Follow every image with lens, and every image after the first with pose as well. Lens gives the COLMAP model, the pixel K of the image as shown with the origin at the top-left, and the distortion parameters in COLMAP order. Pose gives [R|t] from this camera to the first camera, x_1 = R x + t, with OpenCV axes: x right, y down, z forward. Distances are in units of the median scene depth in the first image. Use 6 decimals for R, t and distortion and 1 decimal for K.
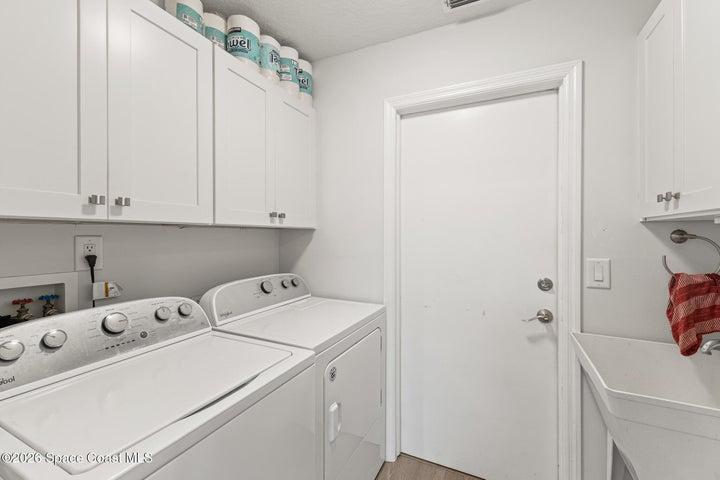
lens RADIAL K [[306.9, 0, 358.6], [0, 306.9, 235.4], [0, 0, 1]] dist [0.003911, 0.000411]
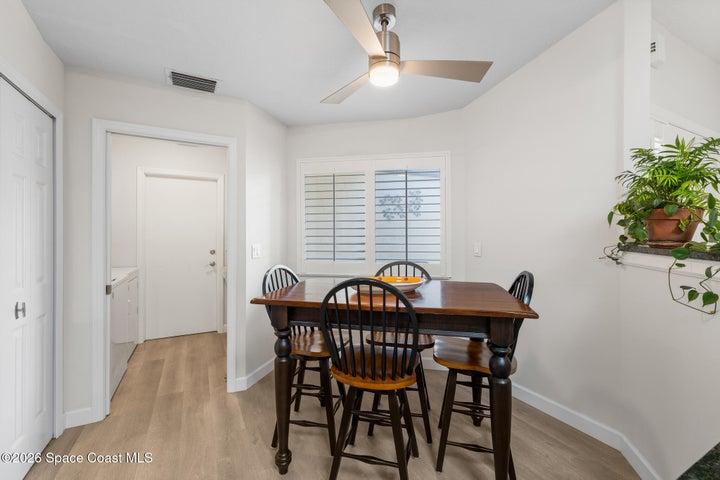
lens RADIAL K [[306.9, 0, 352.8], [0, 306.9, 233.9], [0, 0, 1]] dist [0.003911, 0.000411]
pose [[0.612208, 0.004645, 0.790683, -0.773184], [0.001850, 0.999972, -0.007307, 0.023692], [-0.790694, 0.005936, 0.612182, -1.623977]]
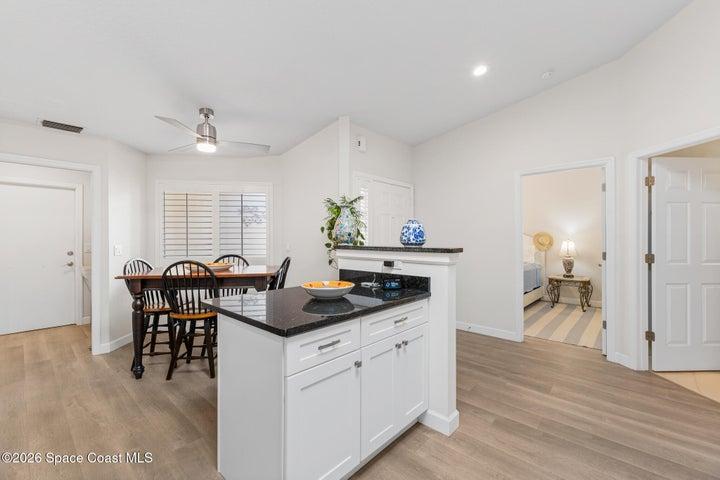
lens RADIAL K [[306.9, 0, 356.4], [0, 306.9, 236.5], [0, 0, 1]] dist [0.003911, 0.000411]
pose [[0.296686, 0.001988, 0.954973, -1.439665], [0.005623, 0.999977, -0.003828, 0.021750], [-0.954959, 0.006505, 0.296668, -2.564376]]
